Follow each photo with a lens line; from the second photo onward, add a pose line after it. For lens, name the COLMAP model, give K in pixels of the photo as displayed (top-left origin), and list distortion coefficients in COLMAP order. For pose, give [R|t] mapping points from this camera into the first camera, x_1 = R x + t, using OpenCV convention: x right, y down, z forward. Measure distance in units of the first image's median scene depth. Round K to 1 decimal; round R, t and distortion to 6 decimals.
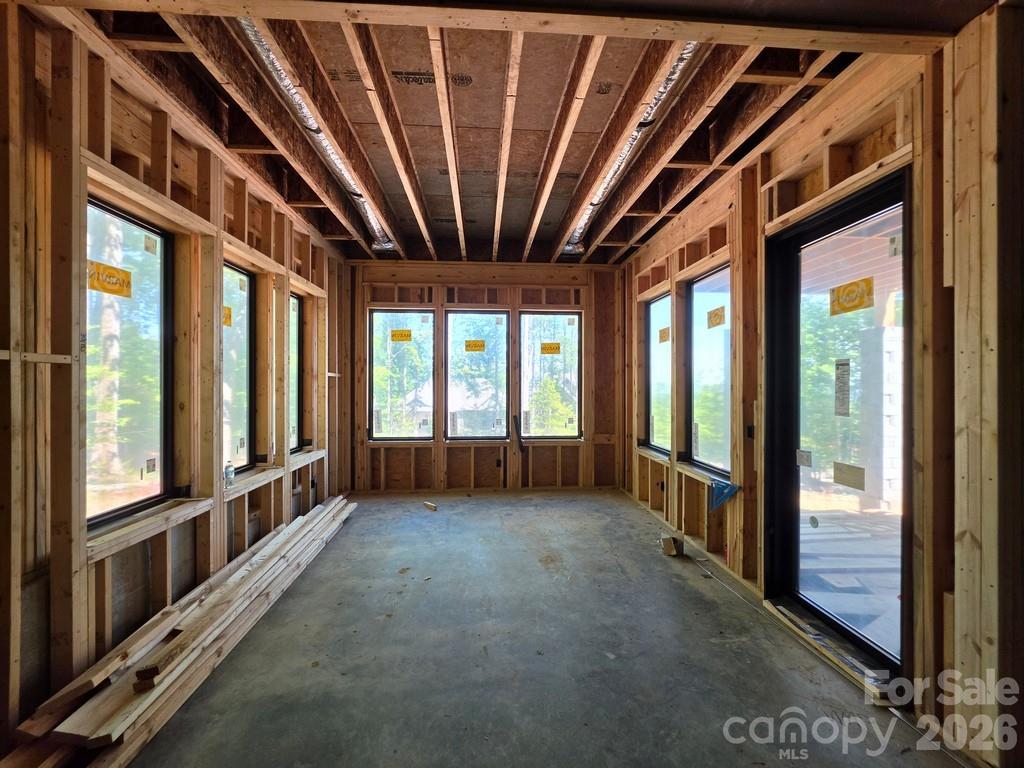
lens RADIAL K [[411.2, 0, 507.1], [0, 411.2, 383.6], [0, 0, 1]] dist [-0.002564, 0.000745]
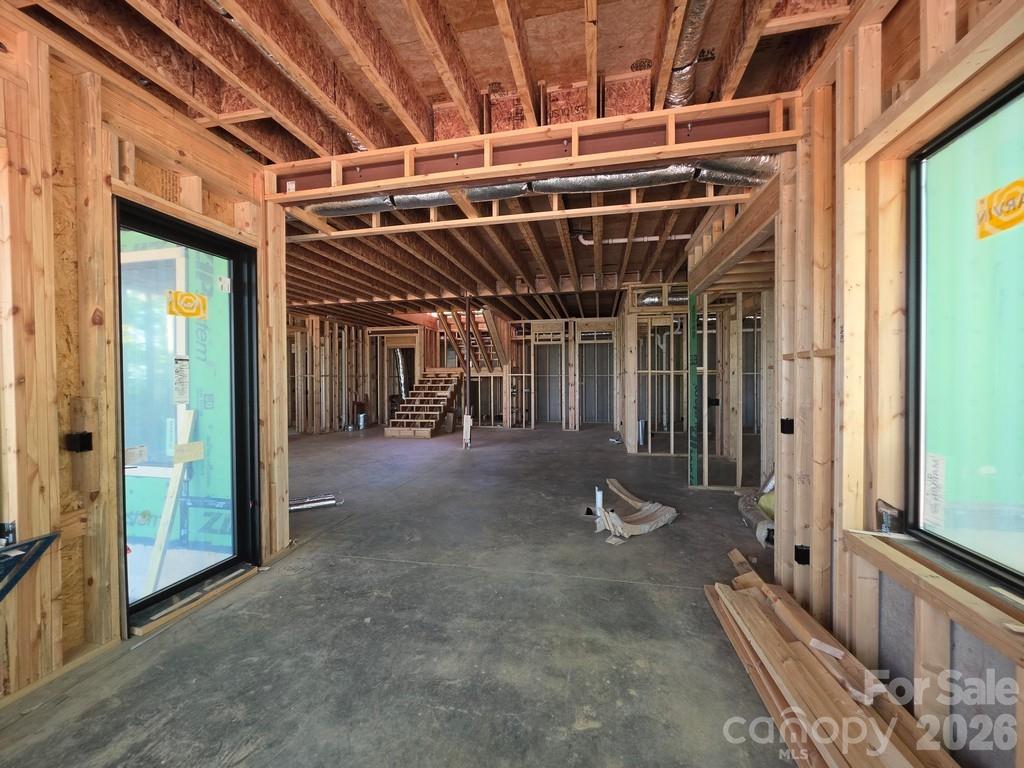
lens RADIAL K [[411.2, 0, 507.1], [0, 411.2, 383.6], [0, 0, 1]] dist [-0.002564, 0.000745]
pose [[-0.959136, -0.012127, 0.282684, -0.367386], [-0.009687, 0.999903, 0.010030, -0.000066], [-0.282778, 0.006881, -0.959161, 1.729996]]
